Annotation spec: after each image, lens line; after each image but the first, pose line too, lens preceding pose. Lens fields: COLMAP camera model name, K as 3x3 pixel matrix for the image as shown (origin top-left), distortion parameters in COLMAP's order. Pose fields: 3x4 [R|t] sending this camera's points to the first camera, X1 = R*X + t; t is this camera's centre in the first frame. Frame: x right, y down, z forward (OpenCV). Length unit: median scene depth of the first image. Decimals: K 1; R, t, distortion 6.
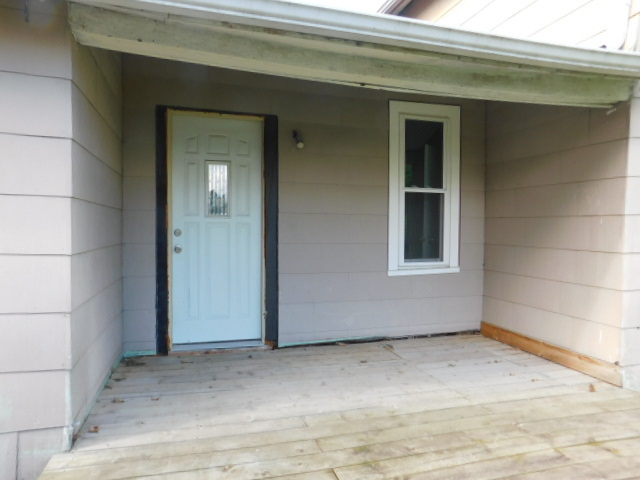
lens RADIAL K [[434.6, 0, 316.8], [0, 434.6, 240.3], [0, 0, 1]] dist [-0.029331, 0.025149]
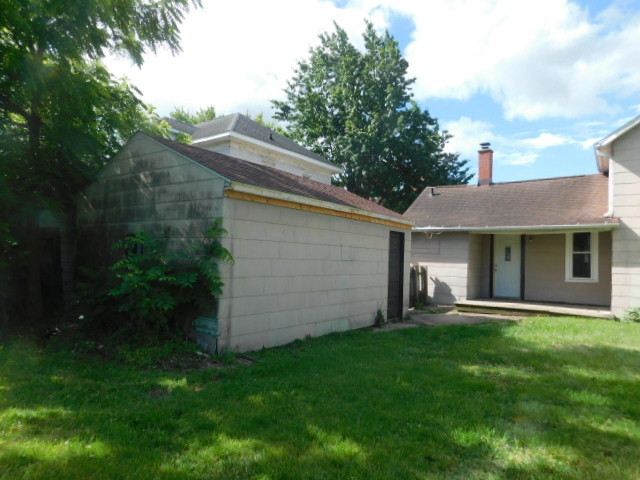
lens RADIAL K [[434.6, 0, 323.2], [0, 434.6, 246.6], [0, 0, 1]] dist [-0.029331, 0.025149]
pose [[0.623272, -0.017840, -0.781802, 1.441328], [-0.043360, 0.997413, -0.057328, 0.085098], [0.780802, 0.069630, 0.620886, -2.147857]]
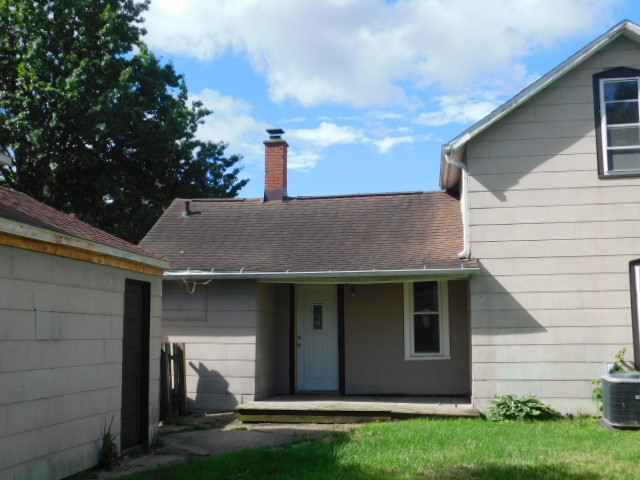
lens RADIAL K [[764.0, 0, 318.5], [0, 764.0, 255.8], [0, 0, 1]] dist [-0.003091, 0.000000]
pose [[0.907082, -0.053576, -0.417531, 1.213337], [-0.000457, 0.991742, -0.128249, 0.059197], [0.420954, 0.116523, 0.899566, -2.138330]]
